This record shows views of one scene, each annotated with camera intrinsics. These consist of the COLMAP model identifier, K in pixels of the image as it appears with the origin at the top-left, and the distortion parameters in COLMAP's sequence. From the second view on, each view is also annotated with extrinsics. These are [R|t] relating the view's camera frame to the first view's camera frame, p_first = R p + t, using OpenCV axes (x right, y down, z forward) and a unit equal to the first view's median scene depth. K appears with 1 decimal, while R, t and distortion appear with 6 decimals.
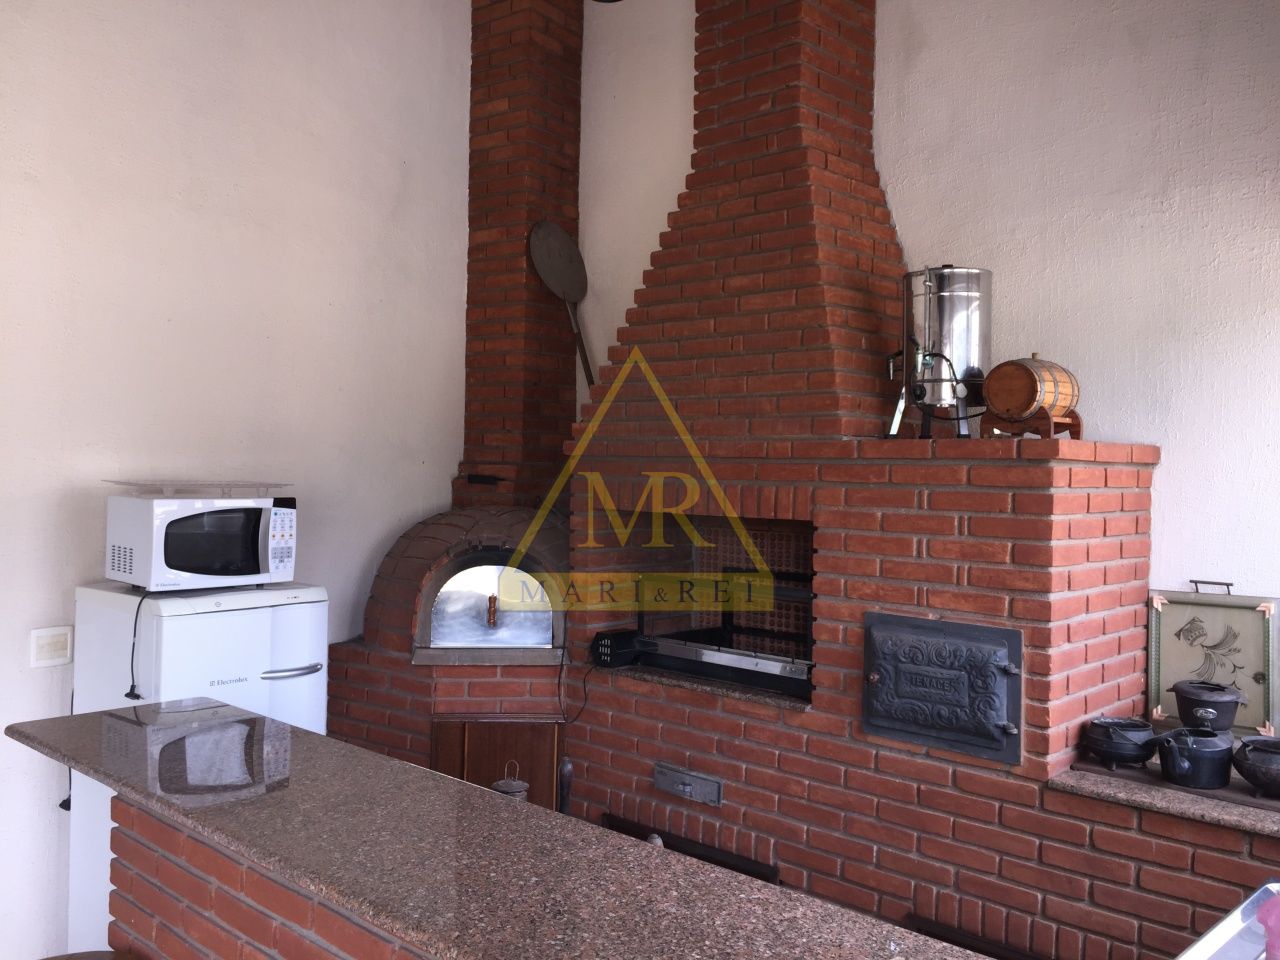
lens RADIAL K [[1089.3, 0, 642.6], [0, 1089.3, 466.3], [0, 0, 1]] dist [0.079835, -0.089472]
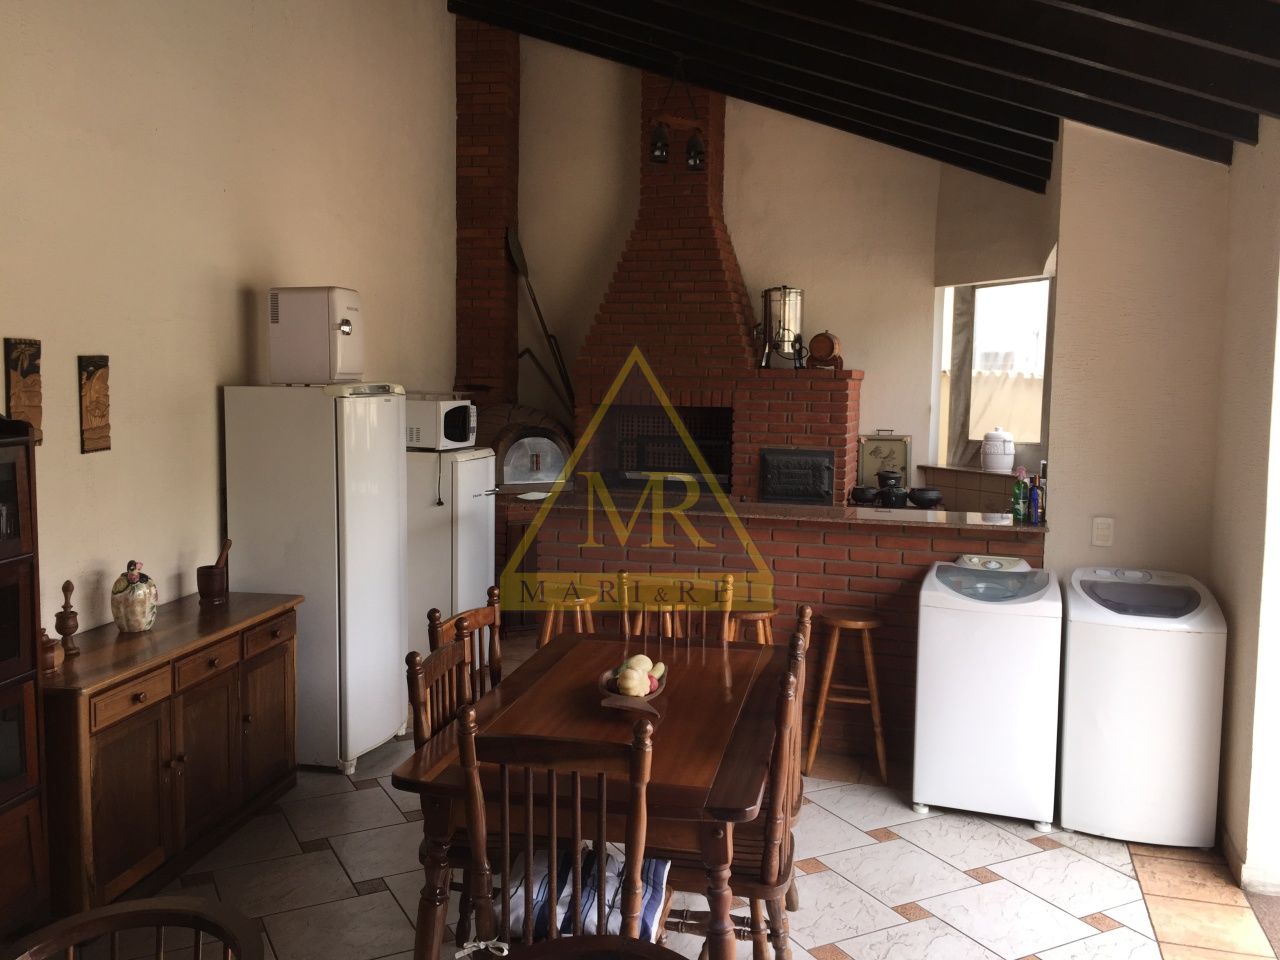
lens RADIAL K [[1089.3, 0, 642.6], [0, 1089.3, 466.3], [0, 0, 1]] dist [0.079835, -0.089472]
pose [[0.895171, -0.040947, 0.443839, -0.950681], [0.000172, 0.995803, 0.091521, -0.029564], [-0.445724, -0.081851, 0.891421, -0.816815]]
